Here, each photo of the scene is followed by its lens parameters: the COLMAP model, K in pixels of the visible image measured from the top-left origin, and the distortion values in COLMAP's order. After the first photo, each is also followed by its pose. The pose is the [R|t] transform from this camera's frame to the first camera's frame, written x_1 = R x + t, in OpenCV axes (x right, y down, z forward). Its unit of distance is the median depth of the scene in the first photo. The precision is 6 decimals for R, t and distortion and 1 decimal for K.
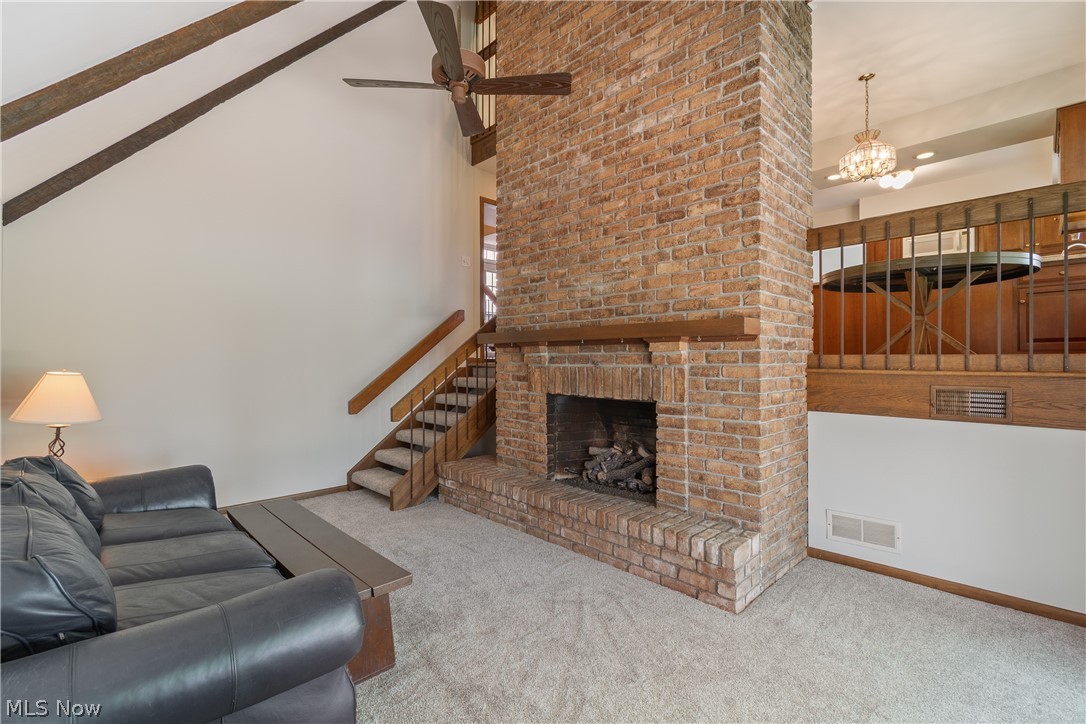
lens RADIAL K [[487.1, 0, 543.0], [0, 487.1, 362.0], [0, 0, 1]] dist [0.000927, -0.000116]
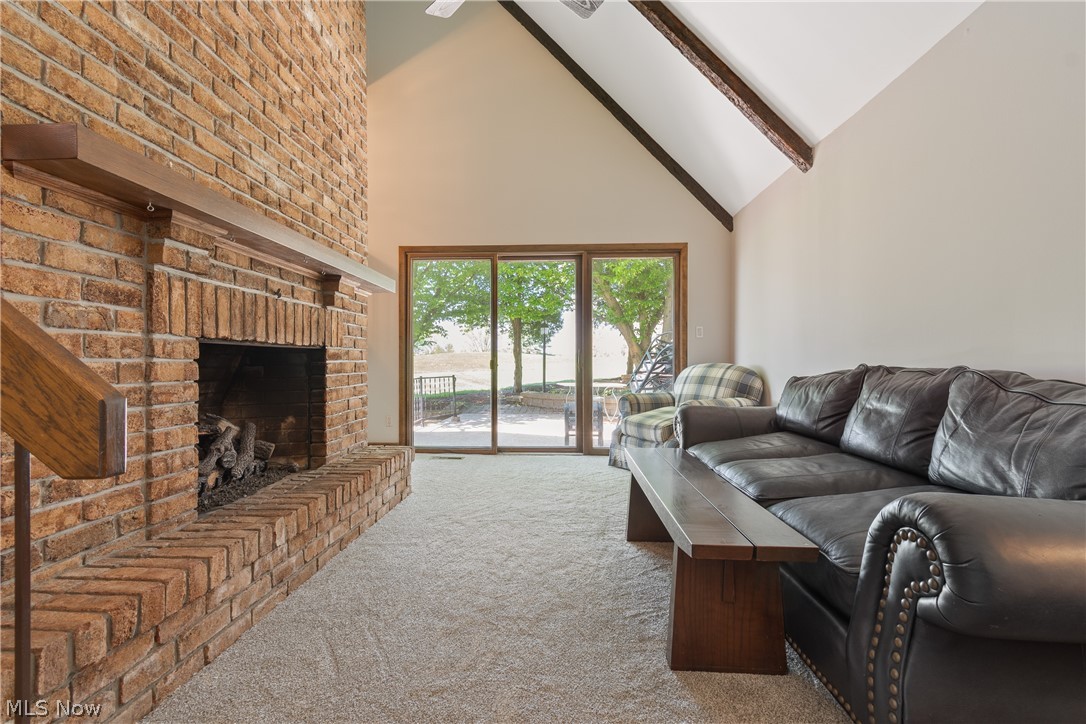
lens RADIAL K [[487.1, 0, 543.0], [0, 487.1, 362.0], [0, 0, 1]] dist [0.000927, -0.000116]
pose [[-0.684941, 0.000155, 0.728598, -0.609575], [0.003144, 0.999991, 0.002744, 0.094468], [-0.728592, 0.004170, -0.684936, 1.153075]]
